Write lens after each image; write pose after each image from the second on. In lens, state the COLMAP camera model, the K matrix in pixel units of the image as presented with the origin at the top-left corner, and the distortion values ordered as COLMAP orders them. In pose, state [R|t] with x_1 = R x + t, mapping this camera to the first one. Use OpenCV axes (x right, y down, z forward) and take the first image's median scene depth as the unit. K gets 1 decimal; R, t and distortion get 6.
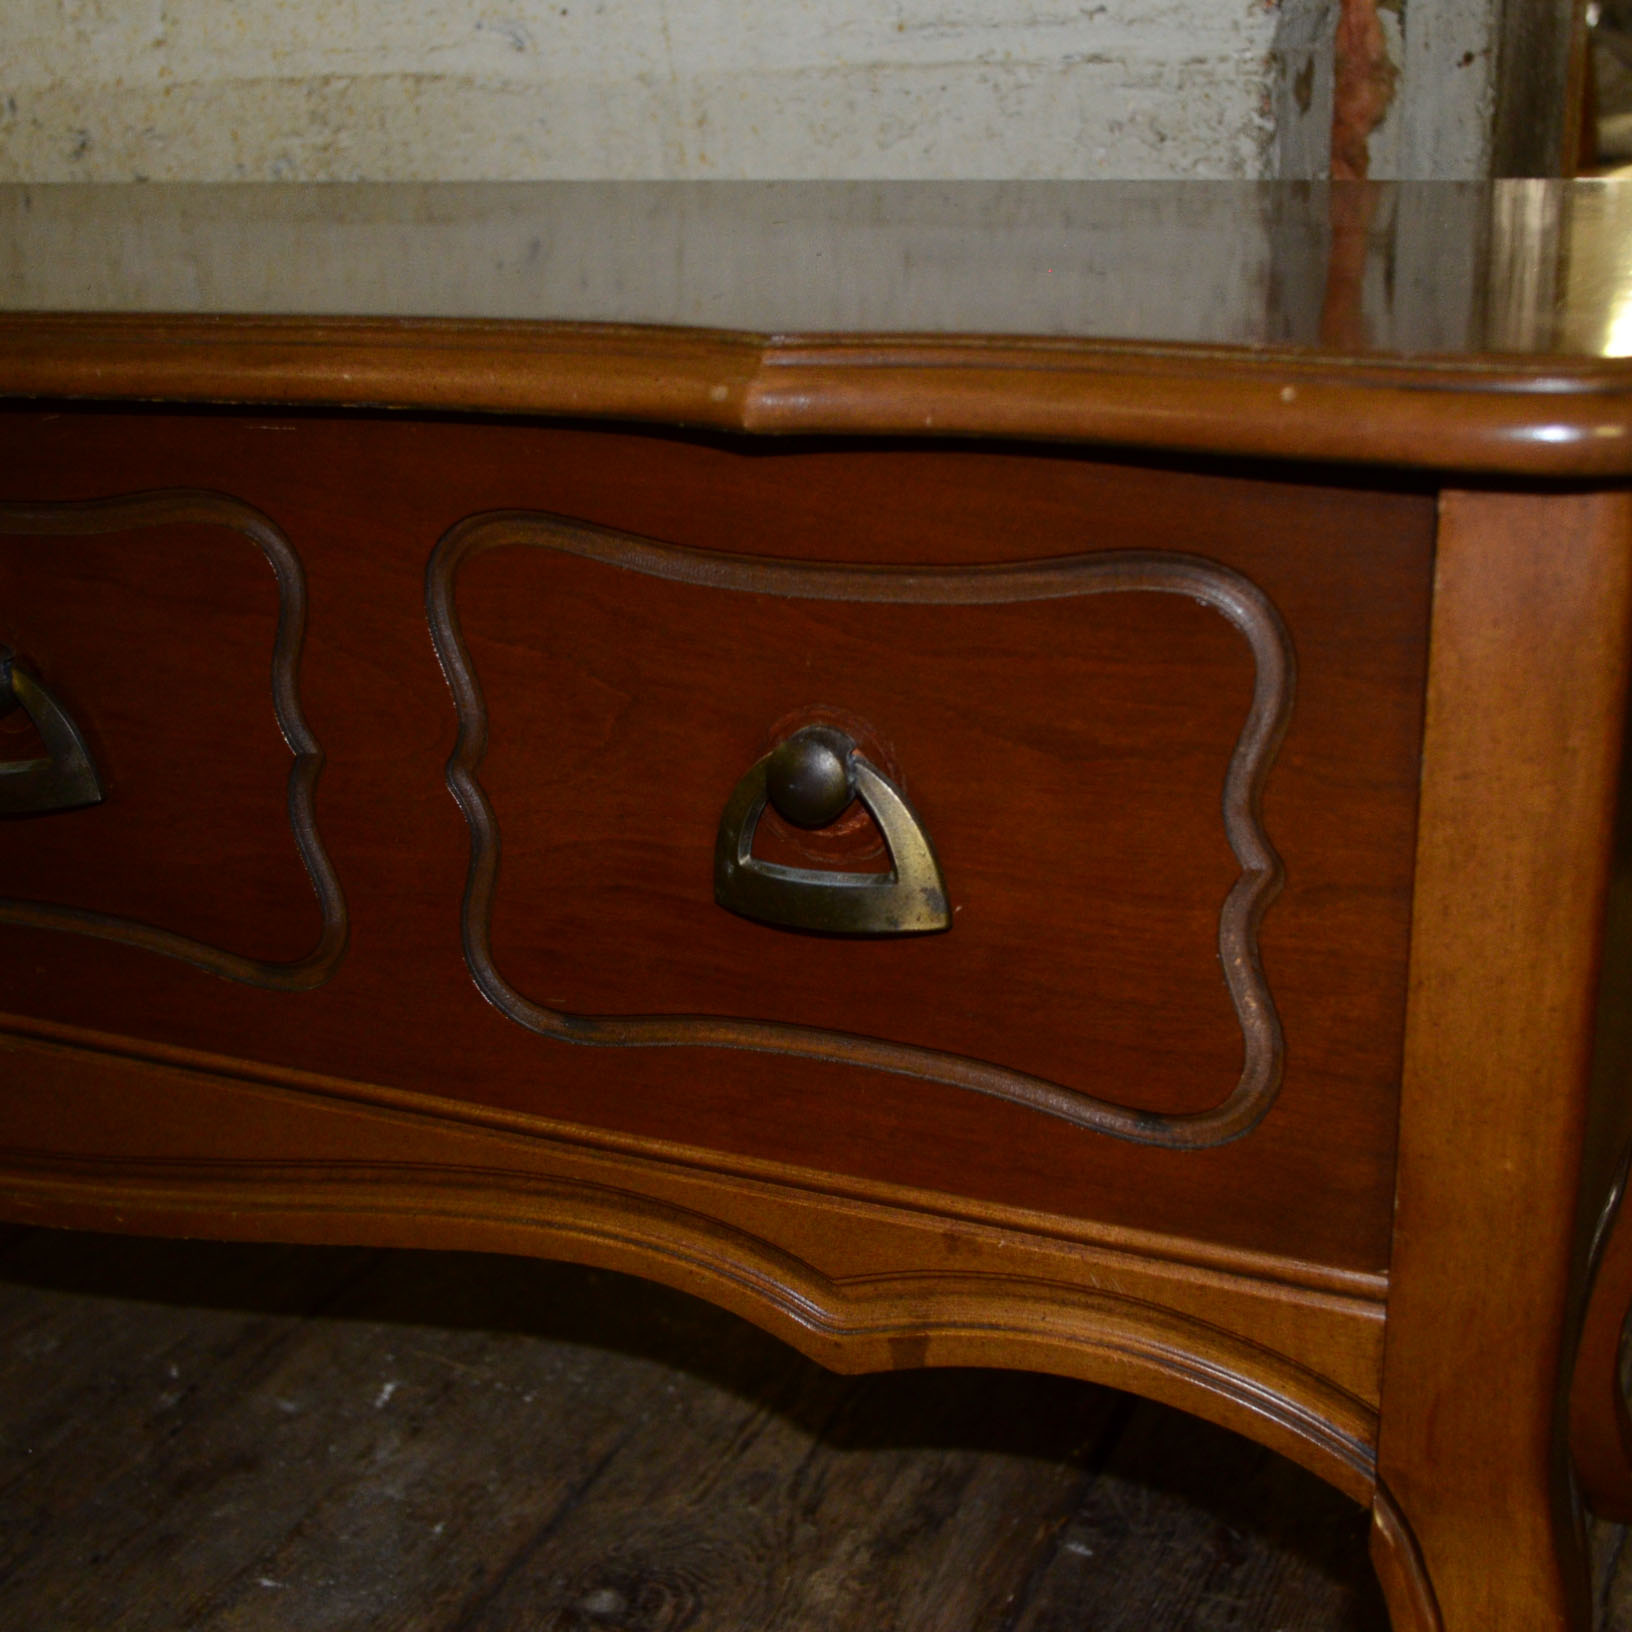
lens RADIAL K [[2259.1, 0, 830.5], [0, 2259.1, 818.2], [0, 0, 1]] dist [-0.018841, -0.009437]
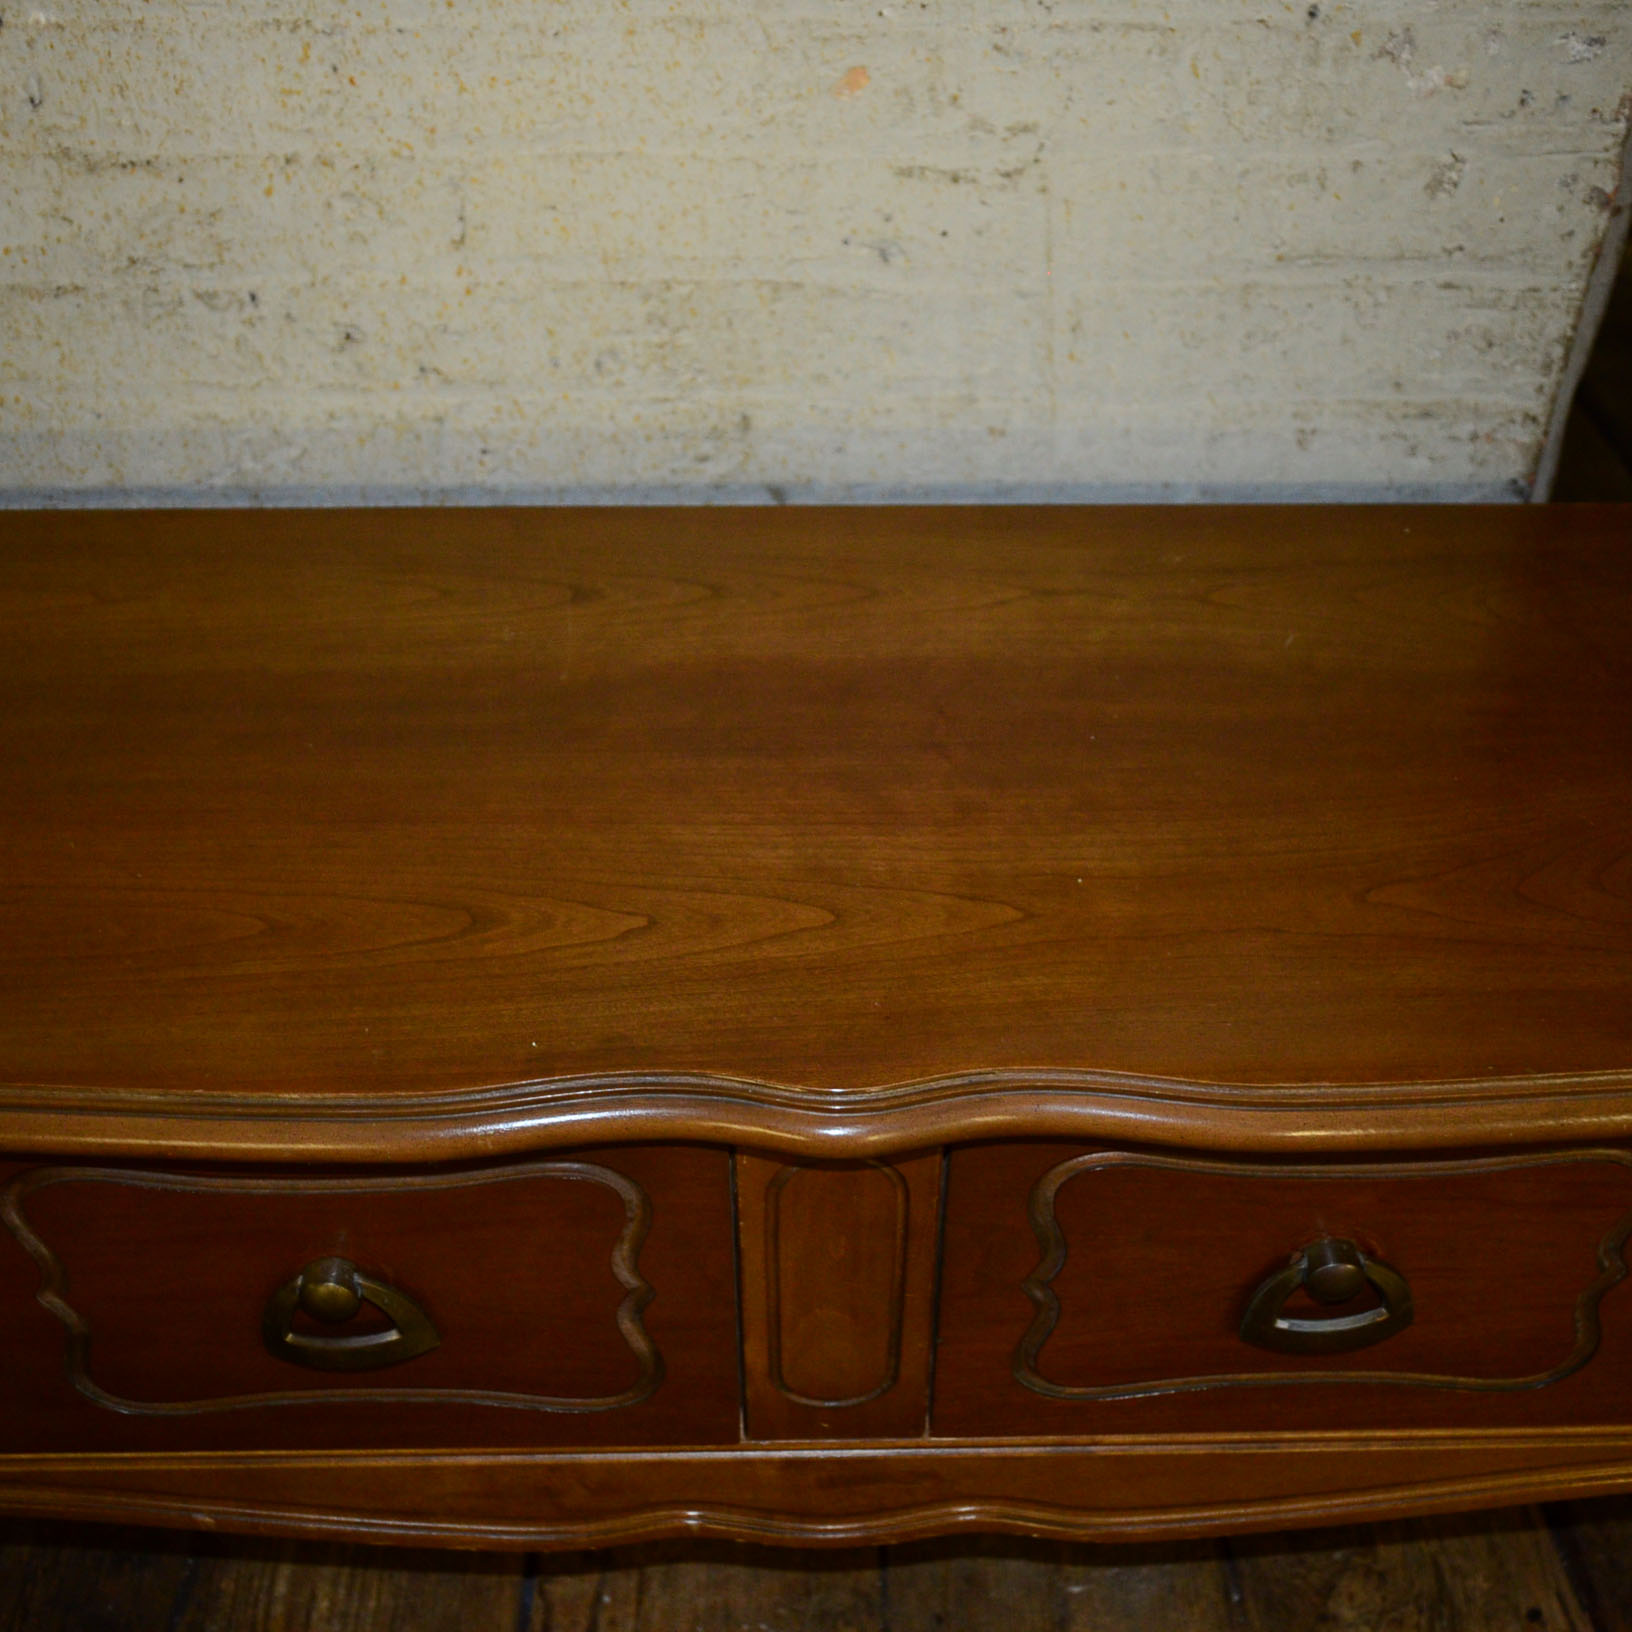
lens RADIAL K [[1898.2, 0, 832.9], [0, 1898.2, 830.2], [0, 0, 1]] dist [-0.018504, 0.013355]
pose [[0.898021, -0.242148, 0.367317, -0.636222], [0.113723, 0.934292, 0.337884, -0.451099], [-0.425000, -0.261655, 0.866552, 0.179014]]
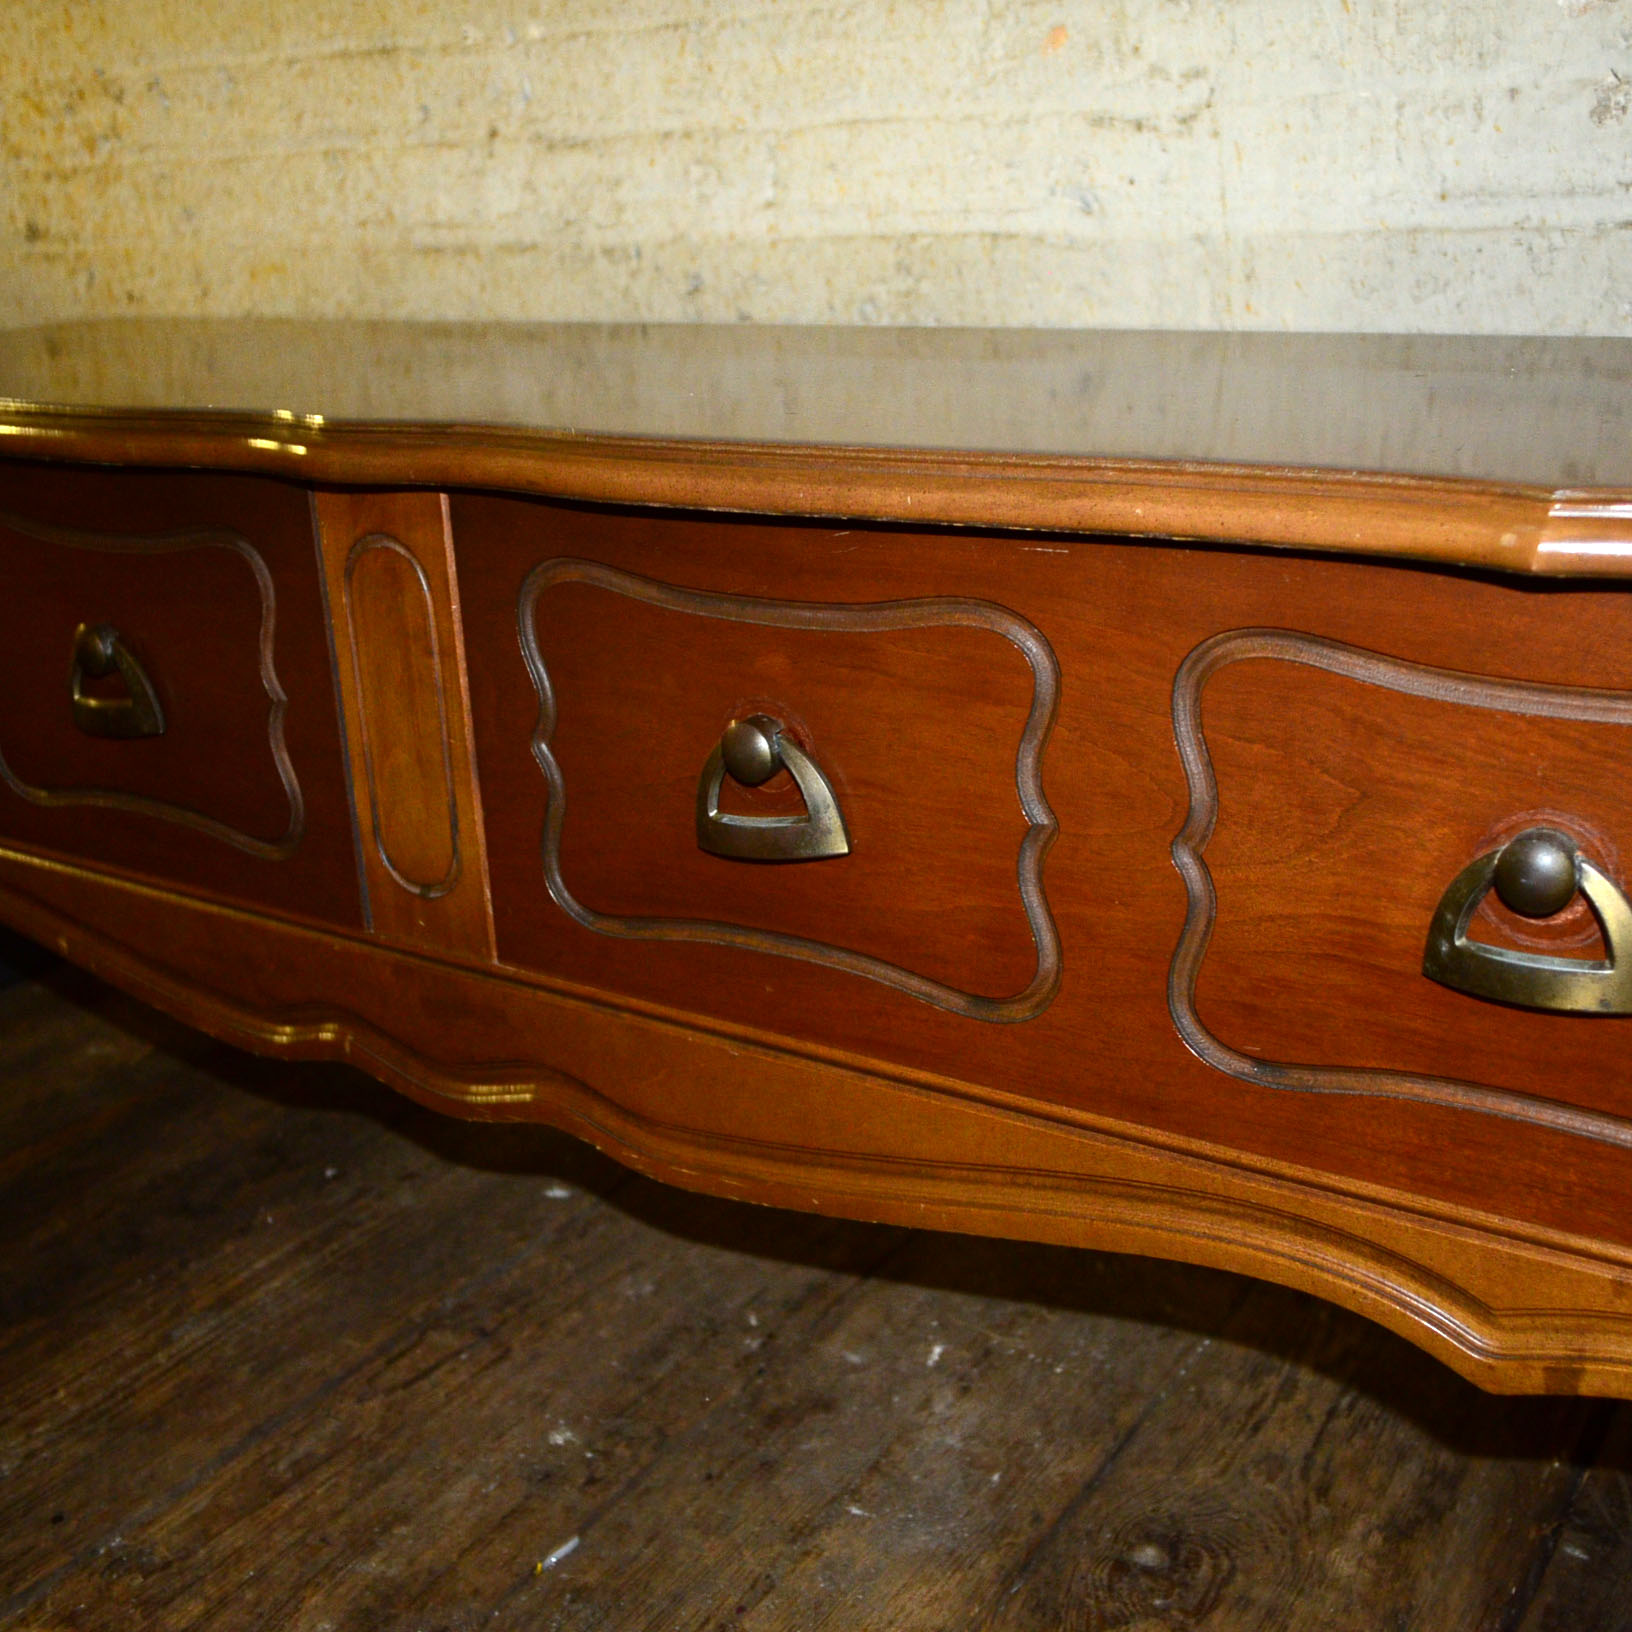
lens RADIAL K [[1939.3, 0, 830.4], [0, 1939.3, 823.1], [0, 0, 1]] dist [-0.013457, 0.017504]
pose [[0.987925, 0.048585, -0.147115, -0.121349], [-0.050604, 0.998669, -0.010011, -0.008581], [0.146432, 0.017335, 0.989069, -0.010893]]
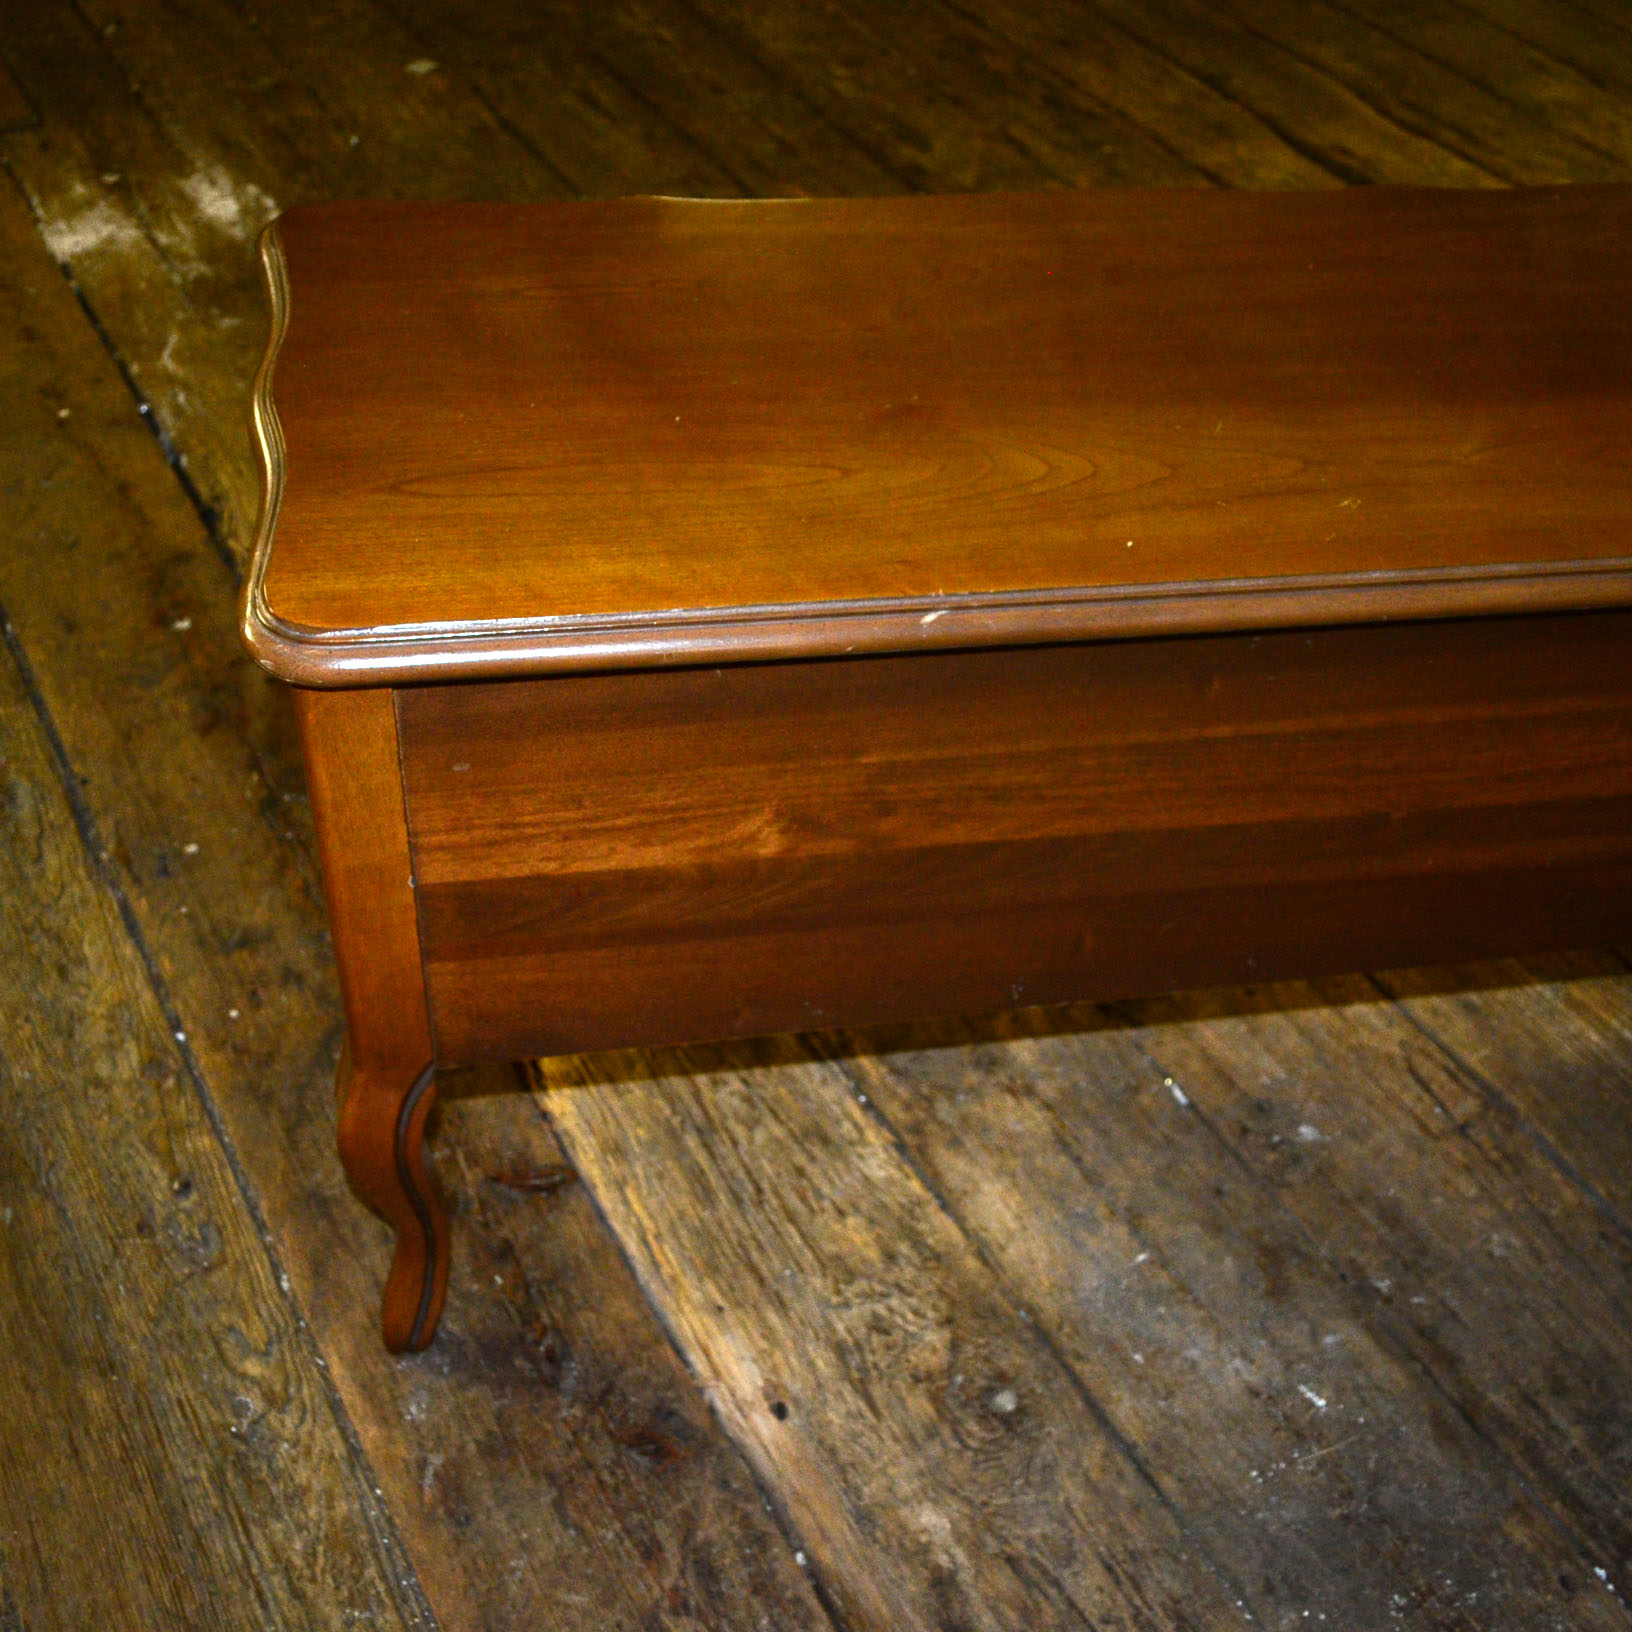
lens RADIAL K [[1898.2, 0, 832.9], [0, 1898.2, 830.2], [0, 0, 1]] dist [-0.018504, 0.013355]
pose [[-0.569969, 0.563749, -0.597765, 0.446915], [-0.333224, 0.506400, 0.795312, -0.715374], [0.751064, 0.652493, -0.100777, 0.719452]]
